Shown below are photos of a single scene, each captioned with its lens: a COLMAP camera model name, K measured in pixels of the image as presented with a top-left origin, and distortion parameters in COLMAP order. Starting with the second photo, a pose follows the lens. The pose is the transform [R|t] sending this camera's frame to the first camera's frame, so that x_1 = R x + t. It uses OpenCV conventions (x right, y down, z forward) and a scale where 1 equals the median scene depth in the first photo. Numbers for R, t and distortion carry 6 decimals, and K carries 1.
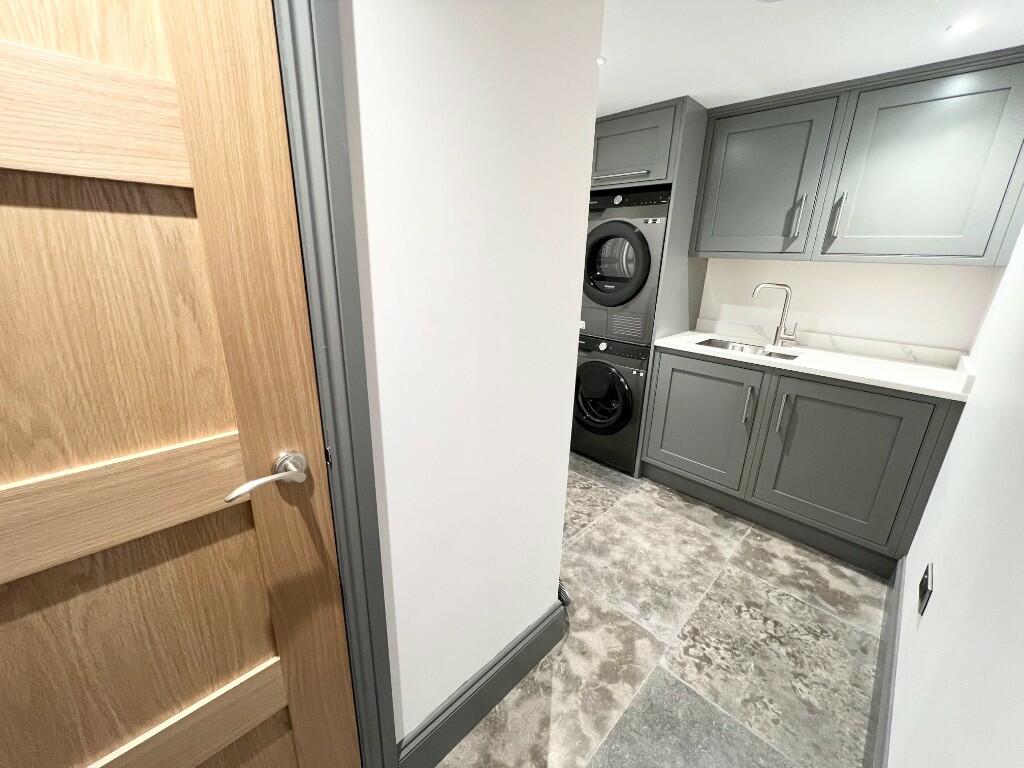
lens RADIAL K [[410.4, 0, 511.4], [0, 410.4, 381.3], [0, 0, 1]] dist [-0.001655, 0.000040]
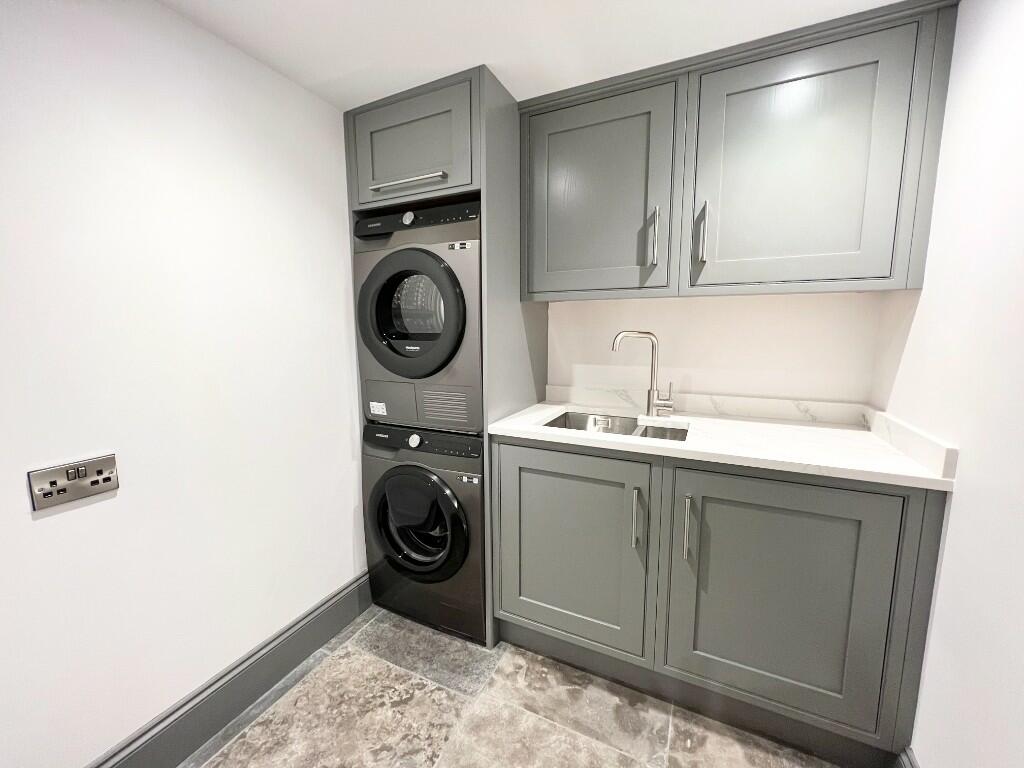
lens RADIAL K [[410.4, 0, 511.4], [0, 410.4, 381.3], [0, 0, 1]] dist [-0.001655, 0.000040]
pose [[0.944624, -0.072833, 0.319971, 0.189026], [0.125362, 0.981197, -0.146753, -0.070776], [-0.303267, 0.178739, 0.935992, 0.388729]]
